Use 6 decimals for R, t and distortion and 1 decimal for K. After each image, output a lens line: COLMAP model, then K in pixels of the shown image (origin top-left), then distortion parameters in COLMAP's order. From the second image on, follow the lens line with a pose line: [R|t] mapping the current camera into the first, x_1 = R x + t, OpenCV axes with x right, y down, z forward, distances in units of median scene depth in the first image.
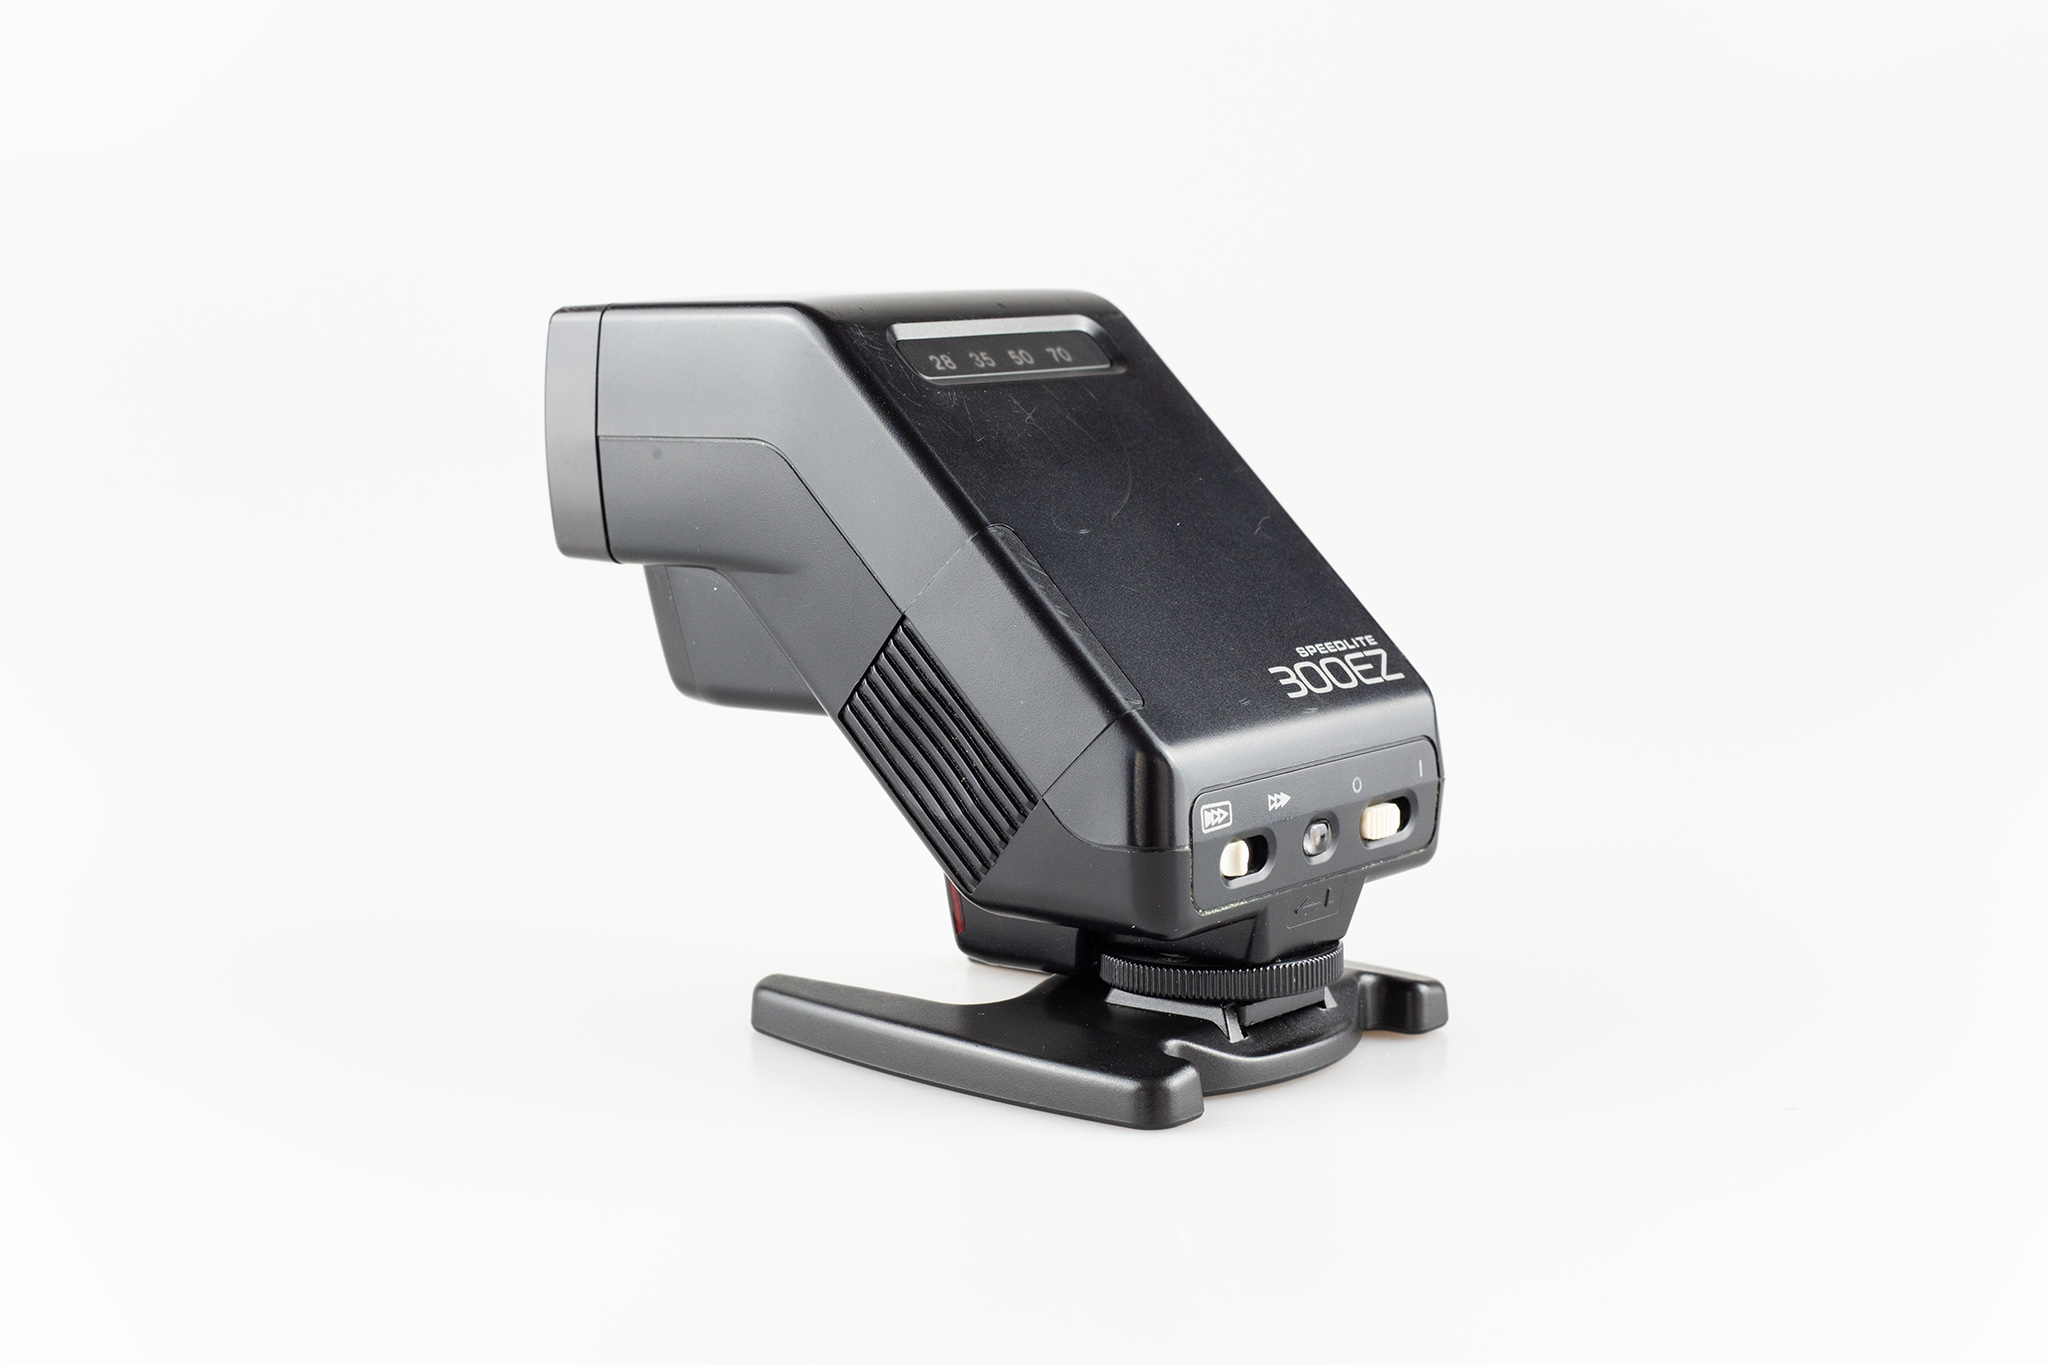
lens RADIAL K [[2880.8, 0, 1024.0], [0, 2880.8, 682.5], [0, 0, 1]] dist [-0.002320, -0.000795]
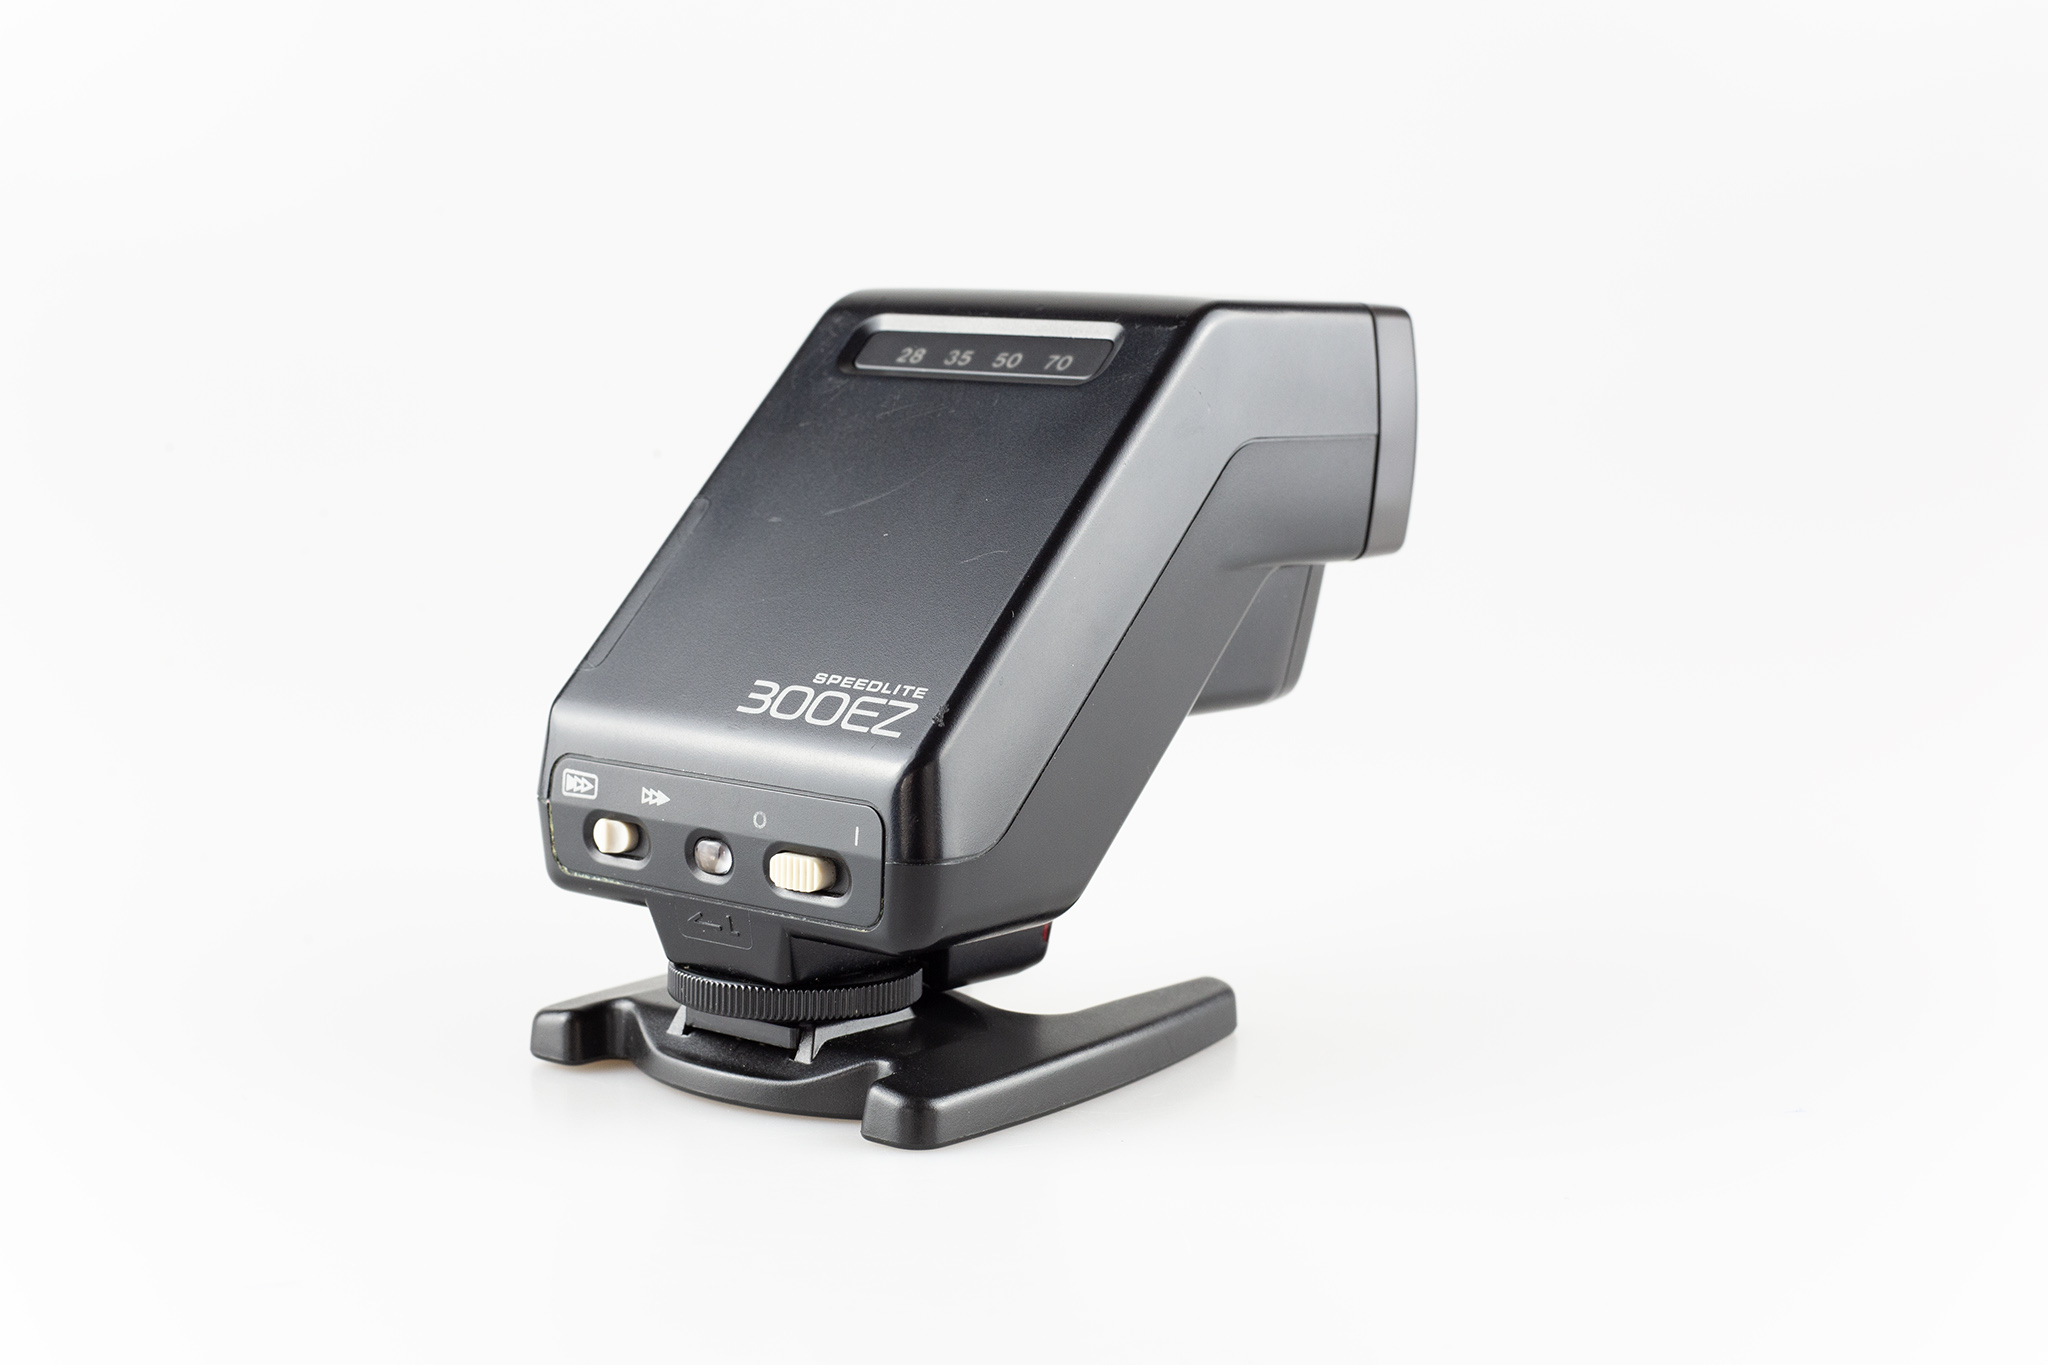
lens RADIAL K [[2880.8, 0, 1024.0], [0, 2880.8, 682.5], [0, 0, 1]] dist [-0.002320, -0.000795]
pose [[0.104705, 0.165919, -0.980565, 1.011491], [-0.170439, 0.974391, 0.146674, -0.156286], [0.979790, 0.151769, 0.130302, 0.932389]]
